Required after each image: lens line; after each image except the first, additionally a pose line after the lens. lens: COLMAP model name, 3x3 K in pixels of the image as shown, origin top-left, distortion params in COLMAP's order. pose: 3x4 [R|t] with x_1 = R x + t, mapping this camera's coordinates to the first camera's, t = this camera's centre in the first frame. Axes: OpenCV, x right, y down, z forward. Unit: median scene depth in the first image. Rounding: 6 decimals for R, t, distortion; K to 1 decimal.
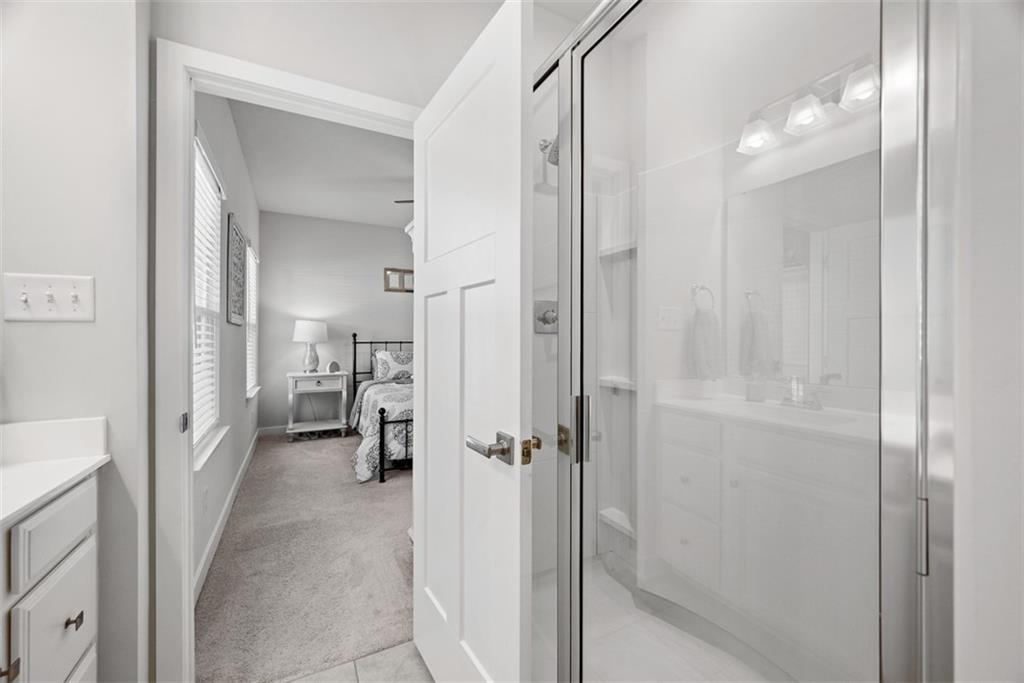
lens RADIAL K [[400.7, 0, 514.7], [0, 400.7, 336.6], [0, 0, 1]] dist [-0.002069, -0.000293]
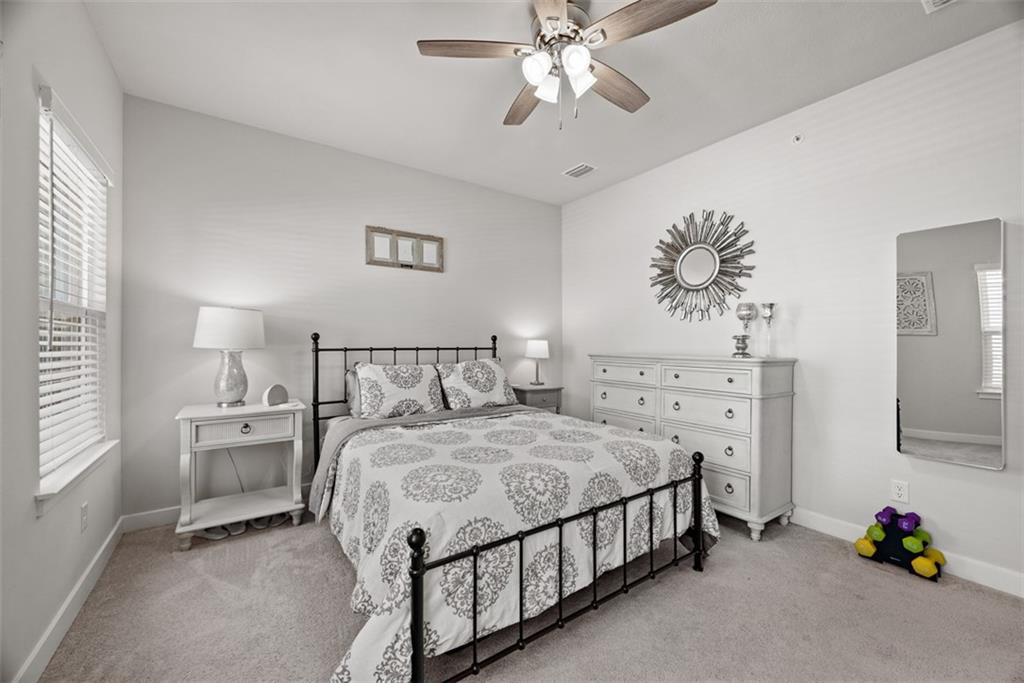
lens RADIAL K [[400.7, 0, 513.8], [0, 400.7, 344.1], [0, 0, 1]] dist [-0.002069, -0.000293]
pose [[0.993908, -0.000438, 0.110208, -0.196295], [0.000002, 0.999992, 0.003962, 0.005117], [-0.110209, -0.003938, 0.993901, 0.434258]]
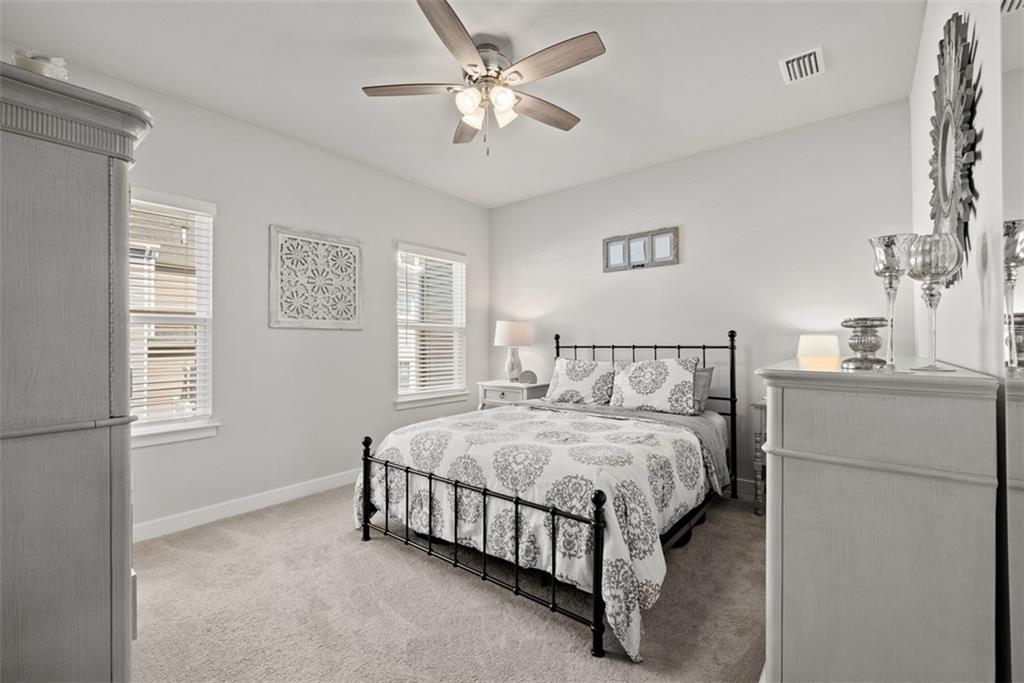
lens RADIAL K [[425.3, 0, 517.1], [0, 425.3, 345.4], [0, 0, 1]] dist [-0.000068, -0.000053]
pose [[0.399458, 0.000910, -0.916751, 0.327651], [0.006469, 0.999972, 0.003812, 0.009462], [0.916729, -0.007454, 0.399441, 0.654230]]
